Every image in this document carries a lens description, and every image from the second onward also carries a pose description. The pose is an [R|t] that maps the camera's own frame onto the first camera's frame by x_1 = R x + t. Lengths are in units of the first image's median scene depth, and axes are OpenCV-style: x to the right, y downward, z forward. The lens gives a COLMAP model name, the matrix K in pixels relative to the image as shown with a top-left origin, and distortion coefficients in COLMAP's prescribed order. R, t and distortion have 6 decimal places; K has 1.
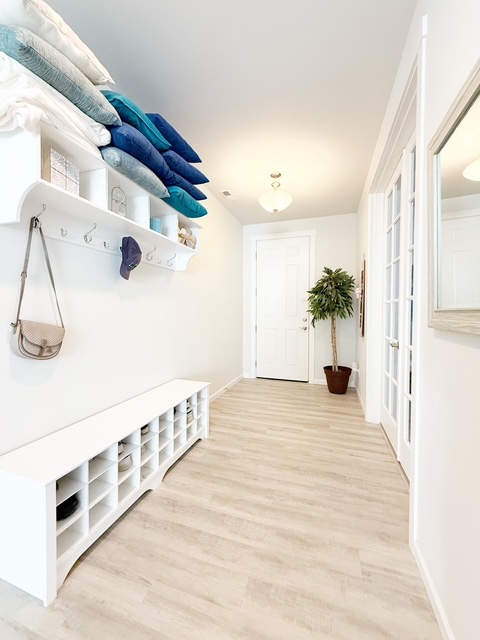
lens RADIAL K [[257.1, 0, 240.0], [0, 257.1, 320.0], [0, 0, 1]] dist [0.000345, 0.000015]
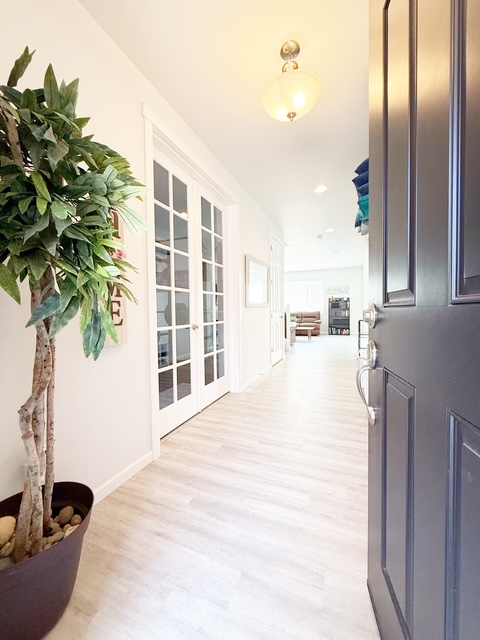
lens RADIAL K [[257.1, 0, 240.0], [0, 257.1, 320.0], [0, 0, 1]] dist [0.000345, 0.000015]
pose [[-0.997366, 0.011390, 0.071638, 0.238537], [0.015782, 0.998011, 0.061033, -0.005662], [-0.070801, 0.062003, -0.995562, 1.764585]]
